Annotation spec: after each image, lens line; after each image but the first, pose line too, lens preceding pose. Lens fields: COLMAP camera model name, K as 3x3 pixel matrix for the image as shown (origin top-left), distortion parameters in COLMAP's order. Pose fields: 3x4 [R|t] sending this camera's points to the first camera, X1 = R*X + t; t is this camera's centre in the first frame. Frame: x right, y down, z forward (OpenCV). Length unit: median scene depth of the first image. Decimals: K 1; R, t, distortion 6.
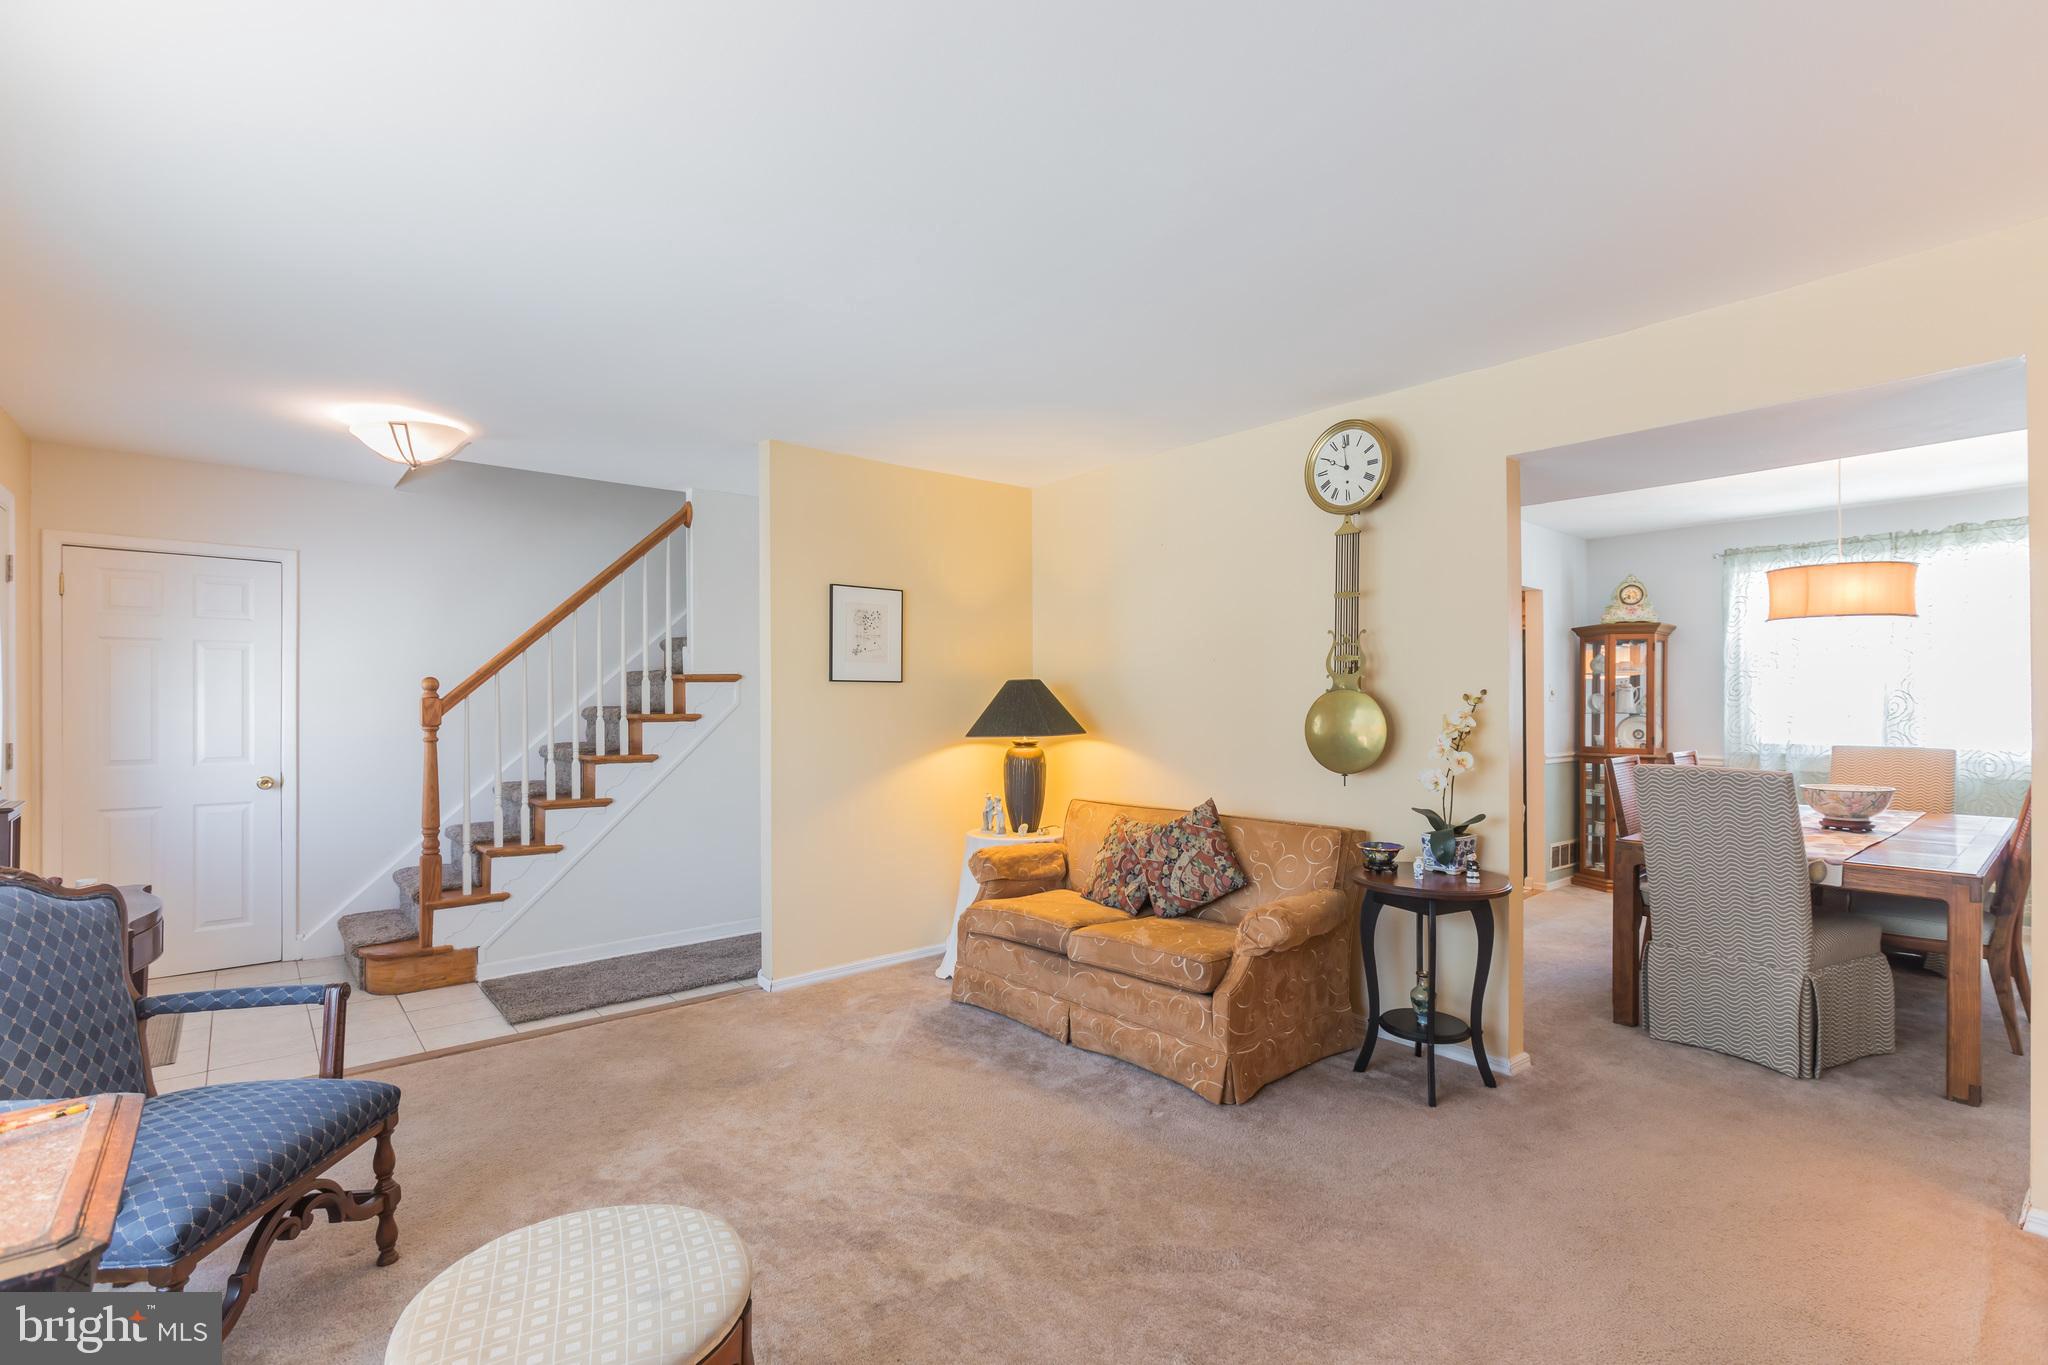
lens RADIAL K [[926.7, 0, 1016.6], [0, 926.7, 702.8], [0, 0, 1]] dist [0.002449, -0.004629]
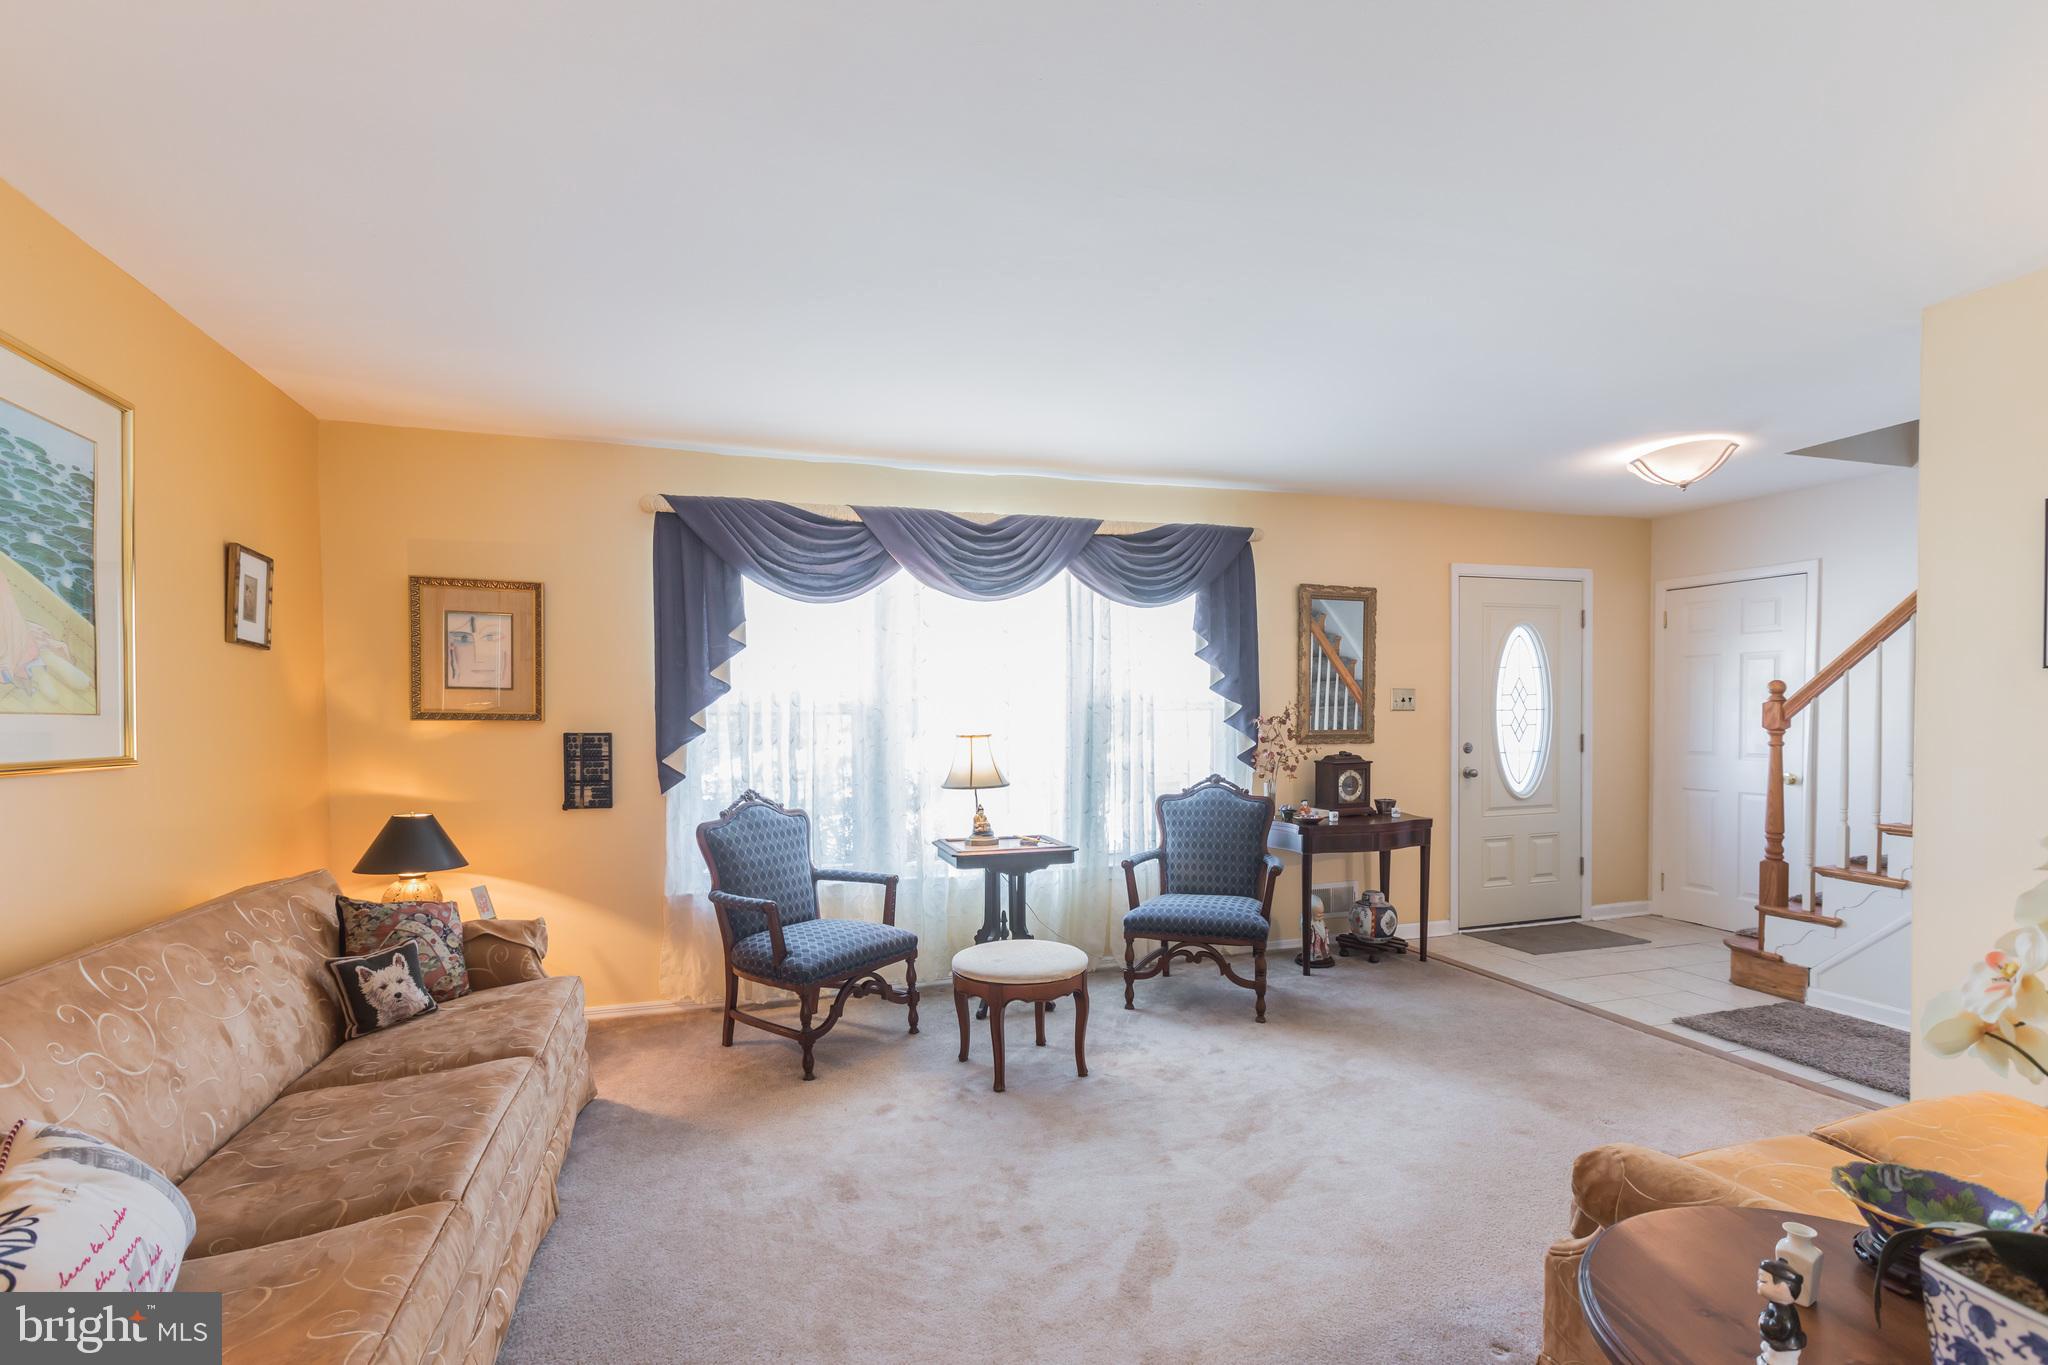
lens RADIAL K [[926.7, 0, 1031.0], [0, 926.7, 741.0], [0, 0, 1]] dist [0.002449, -0.004629]
pose [[-0.370901, 0.029106, -0.928216, 0.411146], [0.009172, 0.999575, 0.027679, 0.002134], [0.928627, 0.001753, -0.371011, 0.453840]]
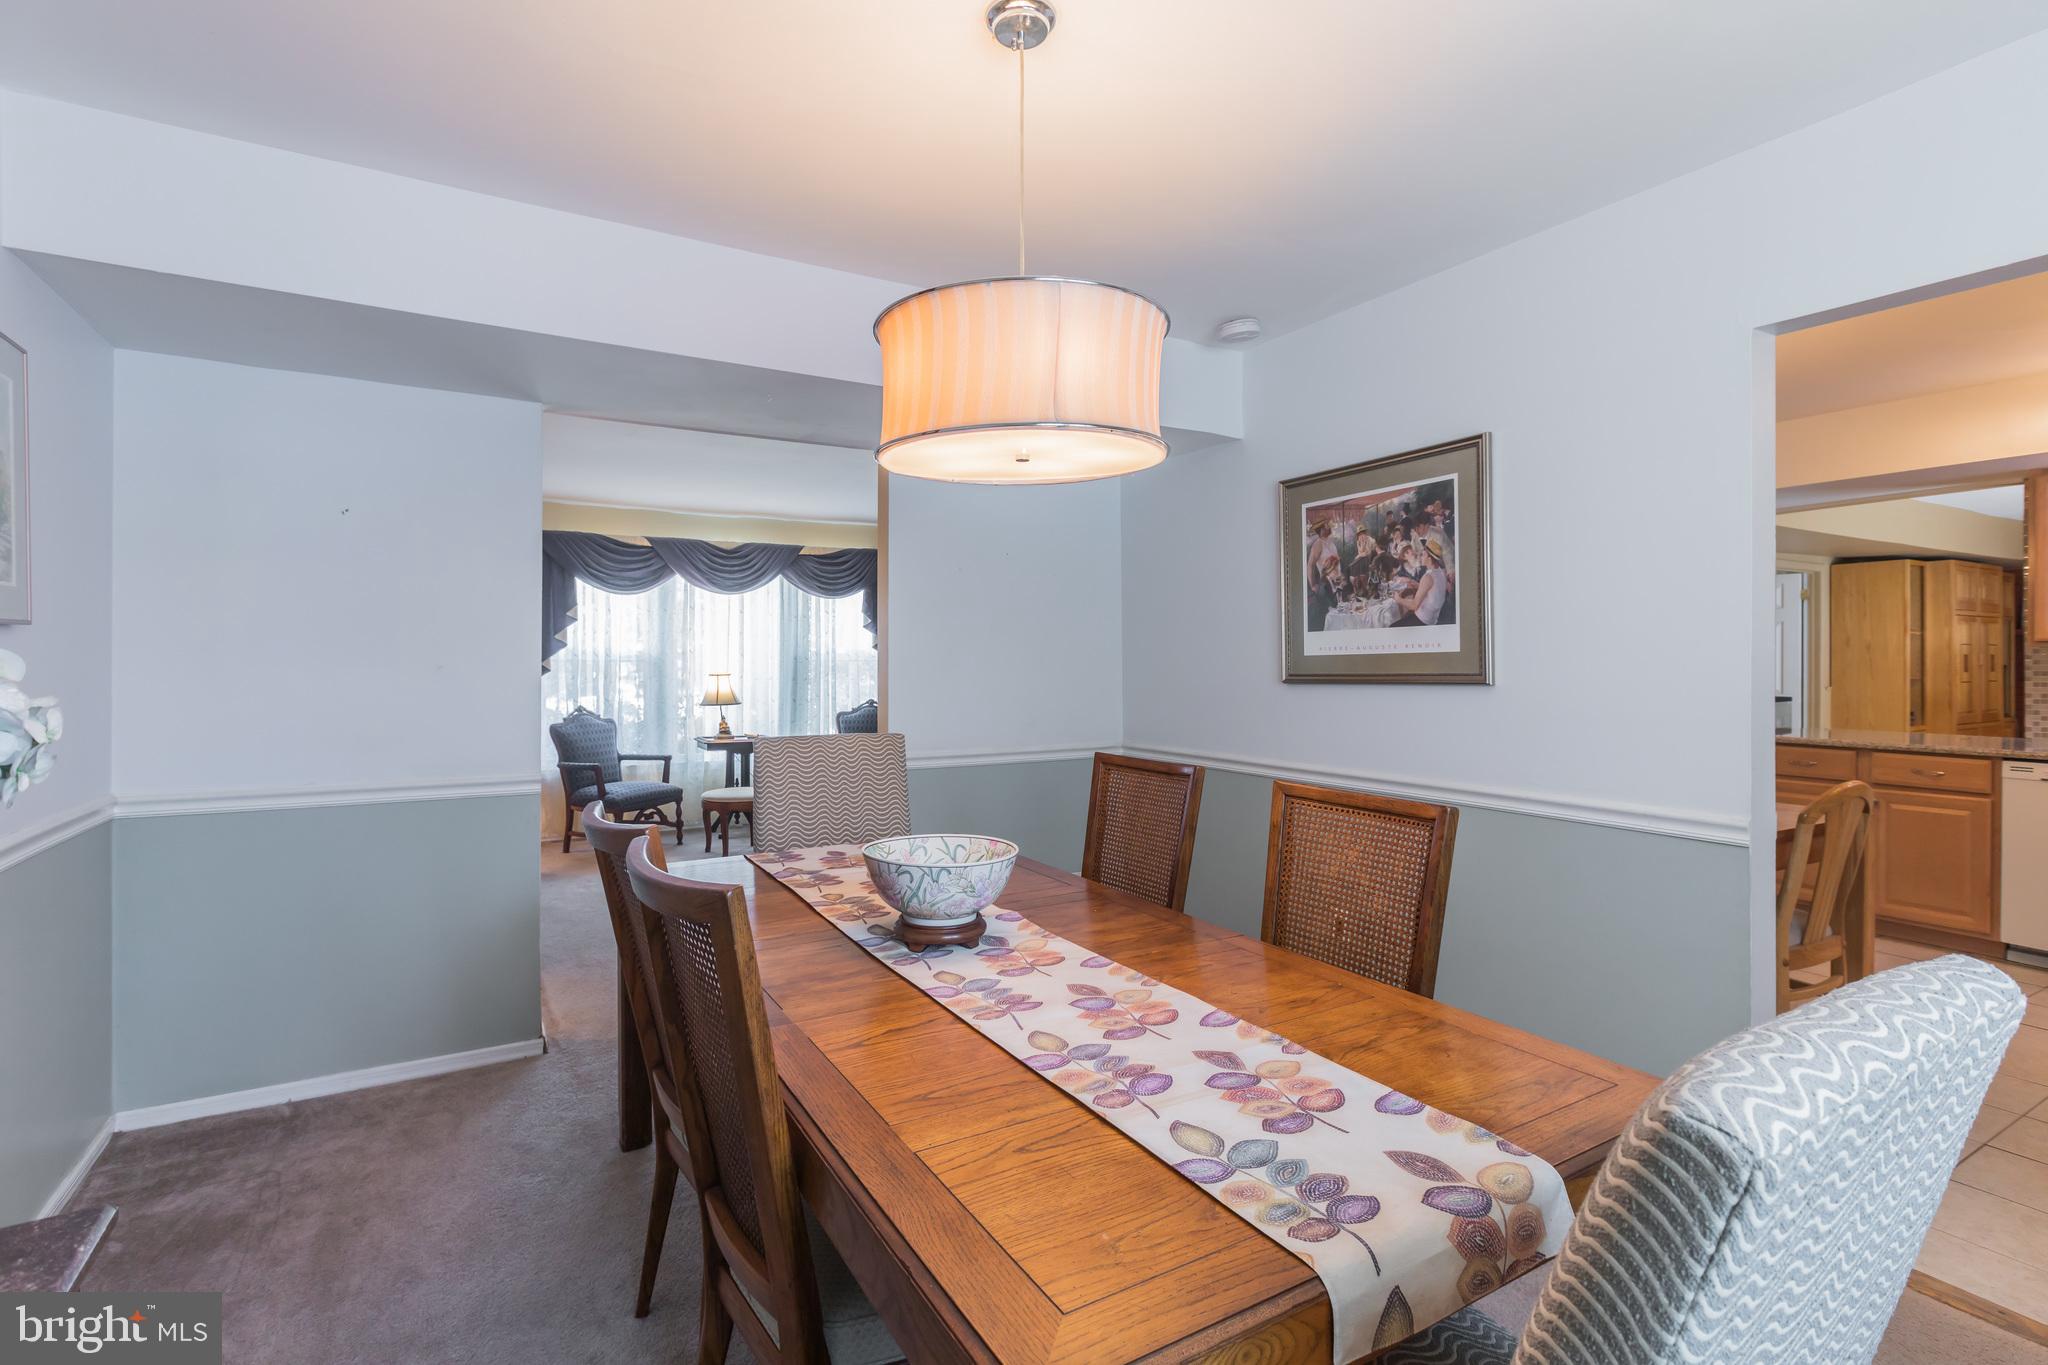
lens RADIAL K [[926.7, 0, 1013.6], [0, 926.7, 670.6], [0, 0, 1]] dist [0.002449, -0.004629]
pose [[-0.175383, 0.009752, -0.984452, 0.885203], [-0.000818, 0.999949, 0.010052, -0.000179], [0.984500, 0.002568, -0.175366, 0.735481]]
